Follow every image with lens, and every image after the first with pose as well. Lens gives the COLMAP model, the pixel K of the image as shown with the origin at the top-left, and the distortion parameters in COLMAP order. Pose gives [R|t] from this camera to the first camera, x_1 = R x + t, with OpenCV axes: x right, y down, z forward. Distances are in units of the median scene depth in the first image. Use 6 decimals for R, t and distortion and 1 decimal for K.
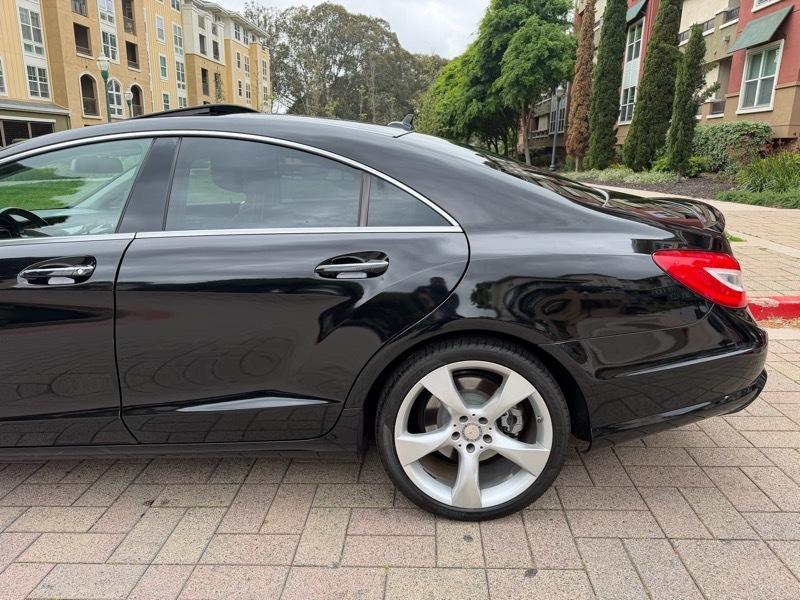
lens RADIAL K [[556.0, 0, 409.2], [0, 556.0, 297.4], [0, 0, 1]] dist [0.023815, -0.026716]
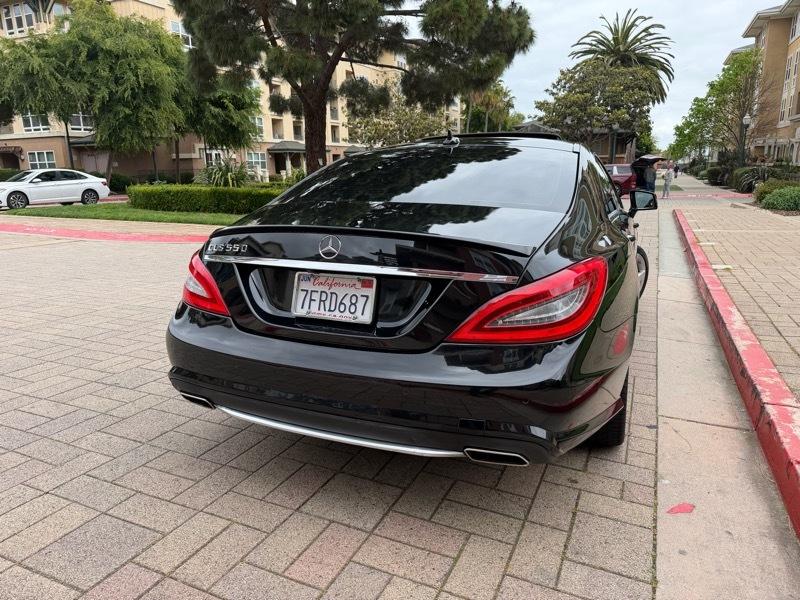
lens RADIAL K [[565.9, 0, 383.4], [0, 565.9, 304.2], [0, 0, 1]] dist [0.019908, -0.026714]
pose [[-0.383703, 0.208904, -0.899517, 0.091170], [-0.222004, 0.924642, 0.309438, -0.025196], [0.896374, 0.318428, -0.308410, 0.105921]]
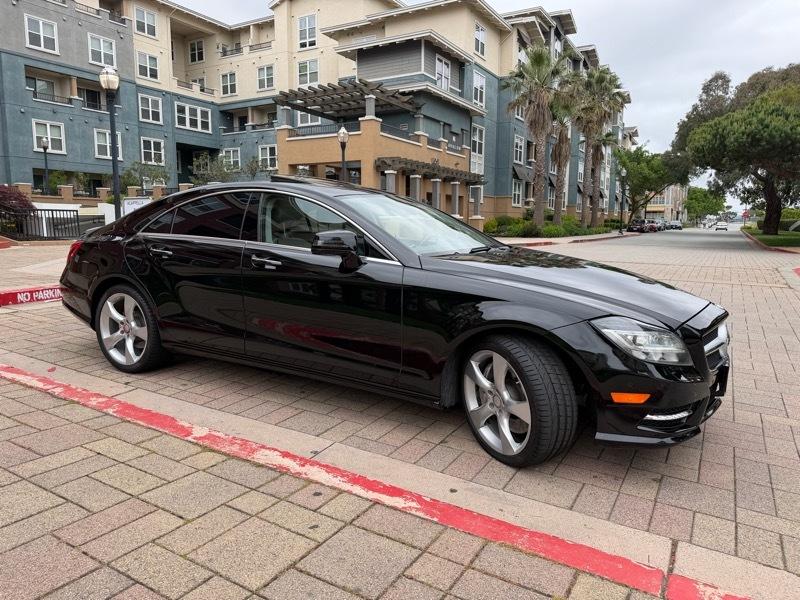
lens RADIAL K [[555.3, 0, 400.0], [0, 555.3, 300.0], [0, 0, 1]] dist [0.064110, -0.085920]
pose [[-0.883557, -0.080812, 0.461298, -0.103757], [0.101036, 0.928912, 0.356252, -0.043620], [-0.457295, 0.361376, -0.812582, 0.186390]]
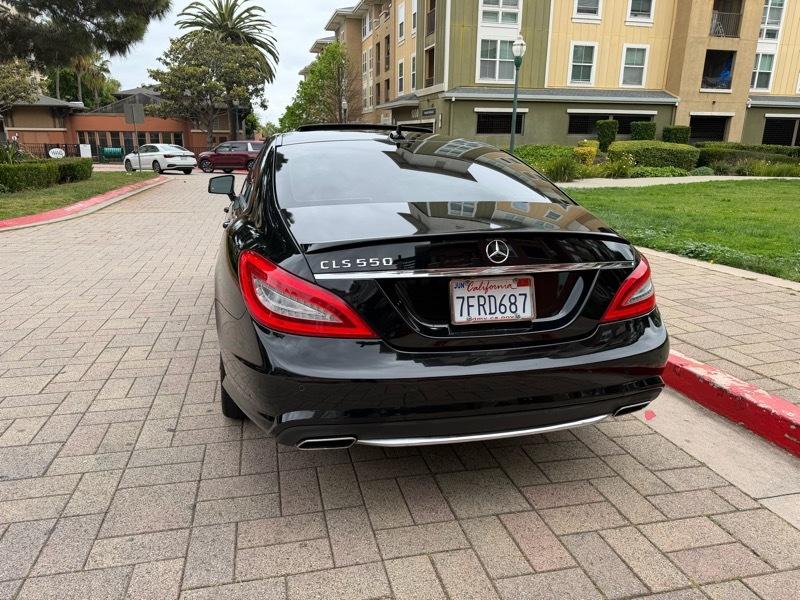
lens RADIAL K [[572.6, 0, 395.1], [0, 572.6, 296.7], [0, 0, 1]] dist [0.023000, -0.030861]
pose [[0.274960, 0.243359, -0.930147, 0.093779], [-0.249248, 0.952405, 0.175502, -0.014928], [0.928586, 0.183581, 0.322530, 0.053538]]
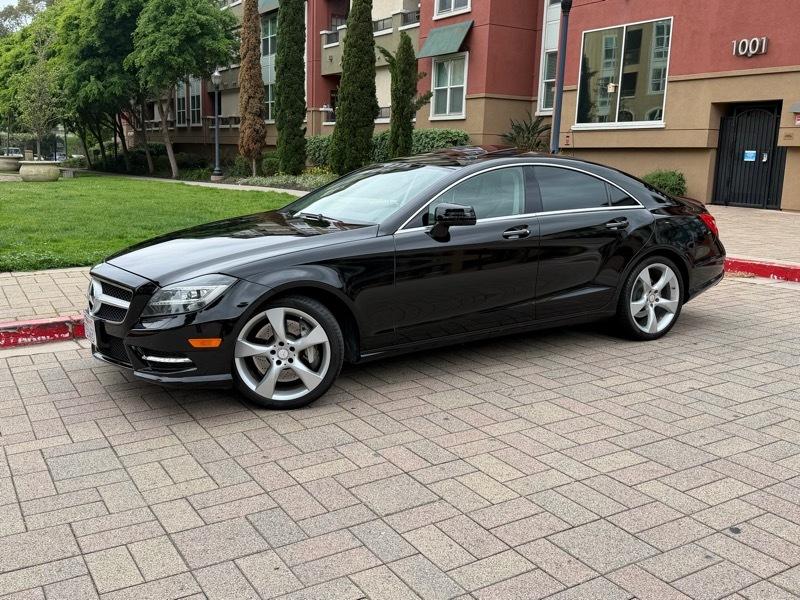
lens RADIAL K [[765.1, 0, 415.3], [0, 765.1, 300.2], [0, 0, 1]] dist [0.124639, -0.218113]
pose [[0.829141, -0.087287, 0.552182, -0.140610], [0.121223, 0.992306, -0.025165, 0.012784], [-0.545737, 0.087803, 0.833343, -0.061674]]
